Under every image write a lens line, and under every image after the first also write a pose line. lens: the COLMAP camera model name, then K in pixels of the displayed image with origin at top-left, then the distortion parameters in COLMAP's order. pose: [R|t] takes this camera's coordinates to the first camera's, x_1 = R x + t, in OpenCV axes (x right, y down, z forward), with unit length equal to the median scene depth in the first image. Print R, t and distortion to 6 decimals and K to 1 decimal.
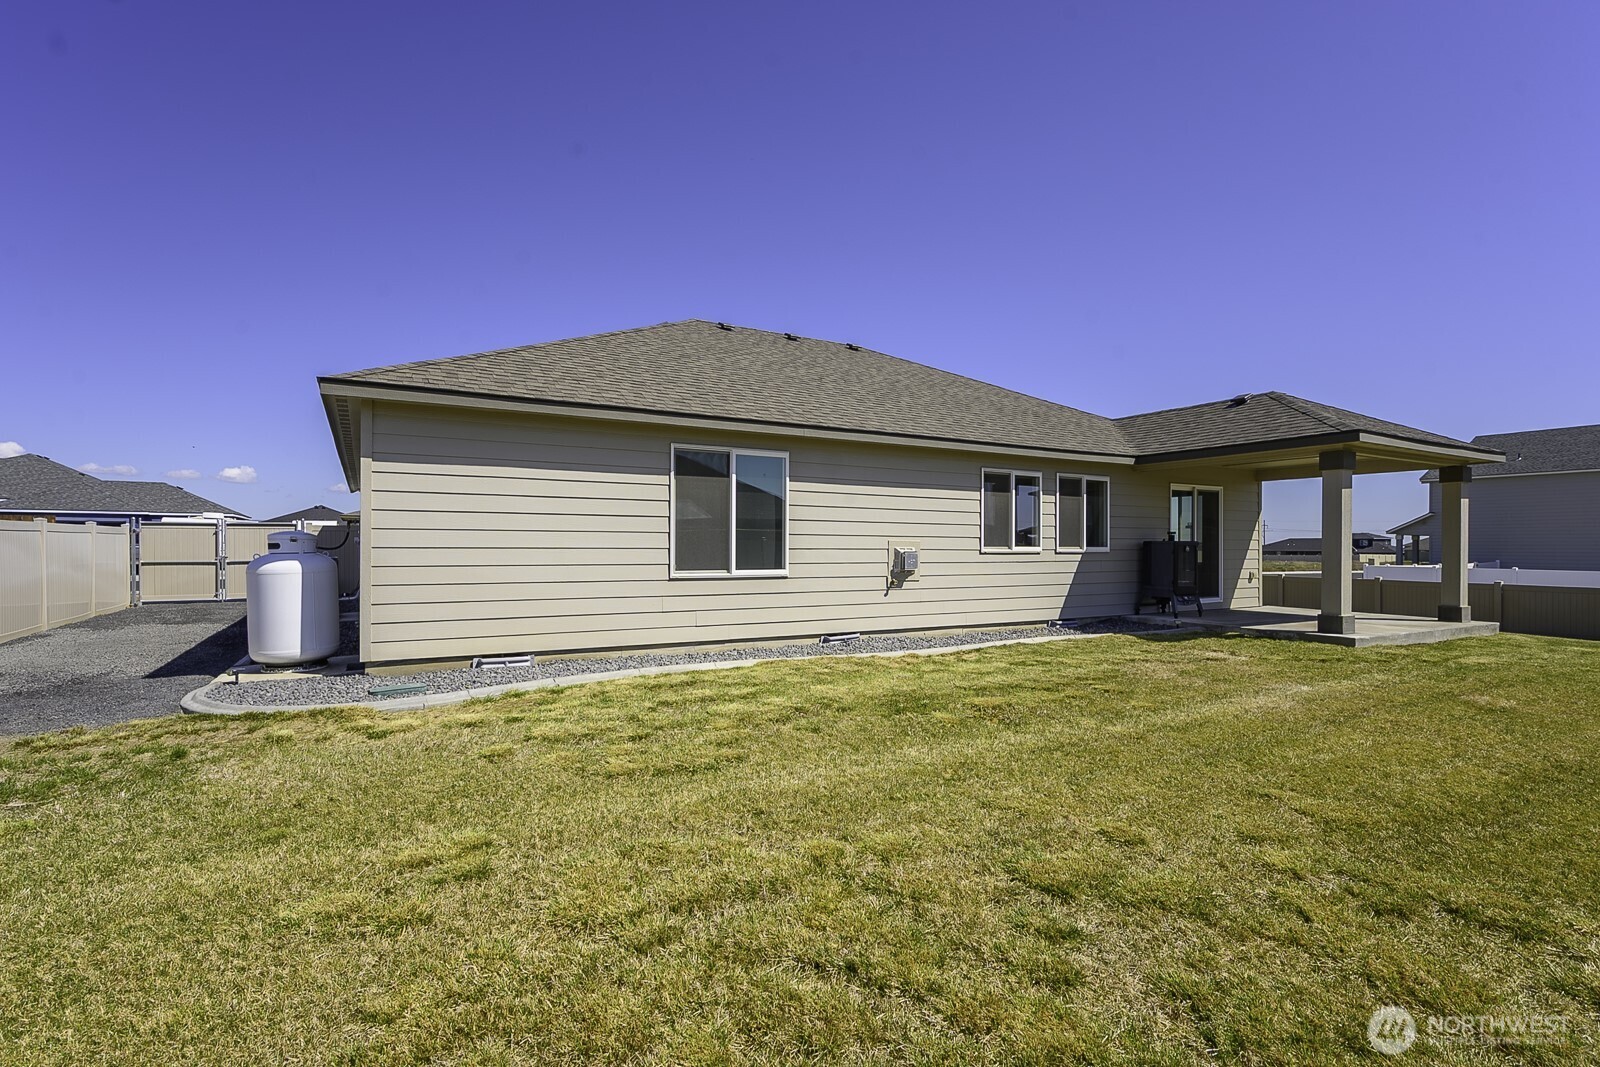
lens RADIAL K [[762.5, 0, 812.1], [0, 762.5, 546.5], [0, 0, 1]] dist [0.003329, -0.003347]
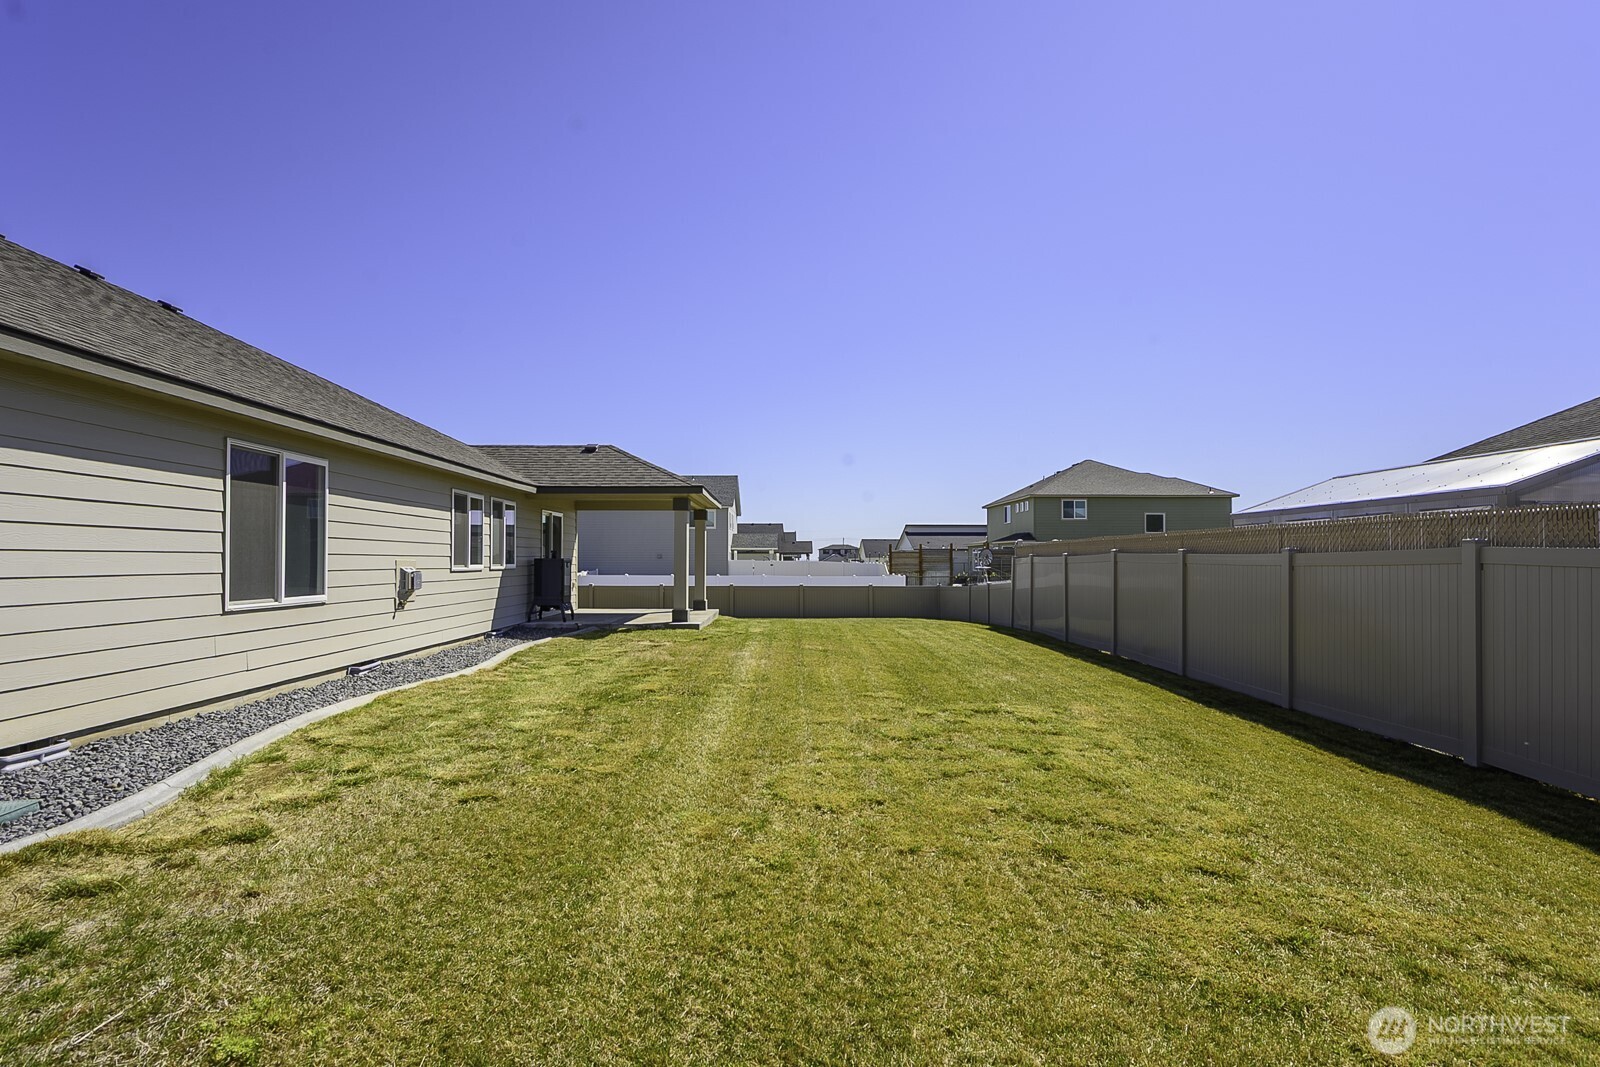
lens RADIAL K [[762.5, 0, 830.6], [0, 762.5, 550.5], [0, 0, 1]] dist [0.003329, -0.003347]
pose [[0.445888, 0.007387, 0.895058, -0.512133], [0.000291, 0.999965, -0.008397, -0.011705], [-0.895089, 0.004005, 0.445870, 0.088055]]
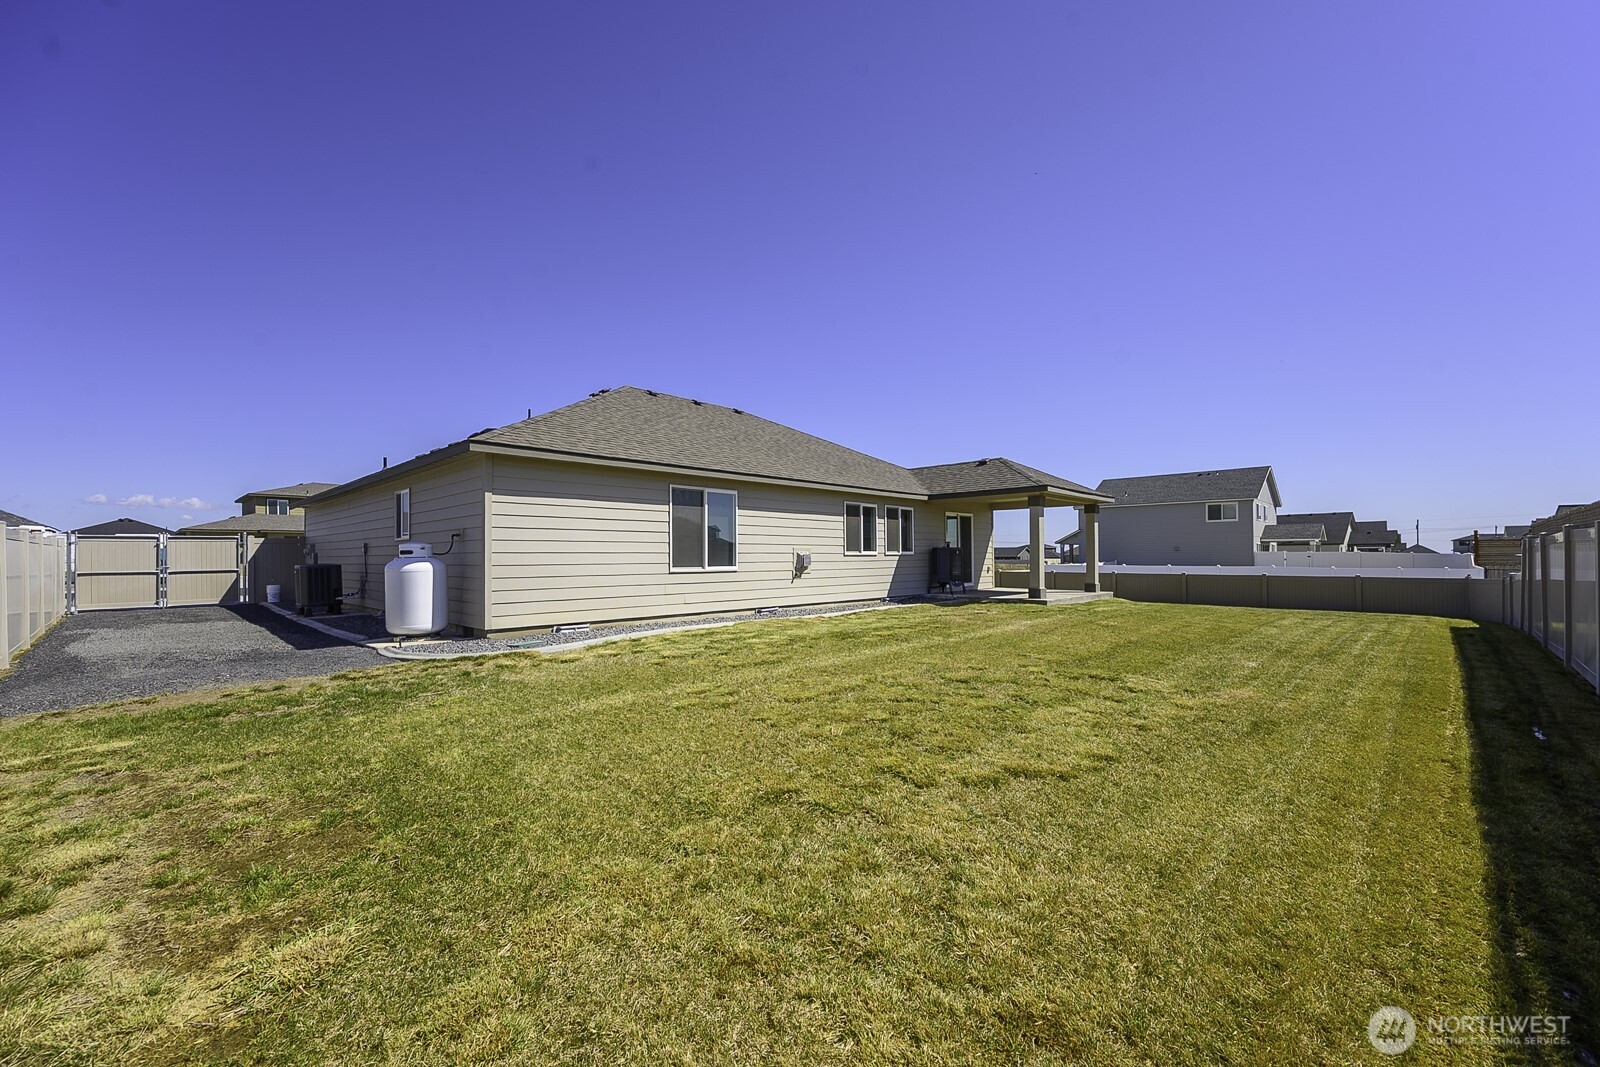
lens RADIAL K [[653.8, 0, 835.4], [0, 653.8, 548.5], [0, 0, 1]] dist [-0.003827, 0.000210]
pose [[0.947755, -0.006011, 0.318942, -0.244907], [0.010126, 0.999885, -0.011246, 0.010046], [-0.318838, 0.013888, 0.947707, -0.294283]]
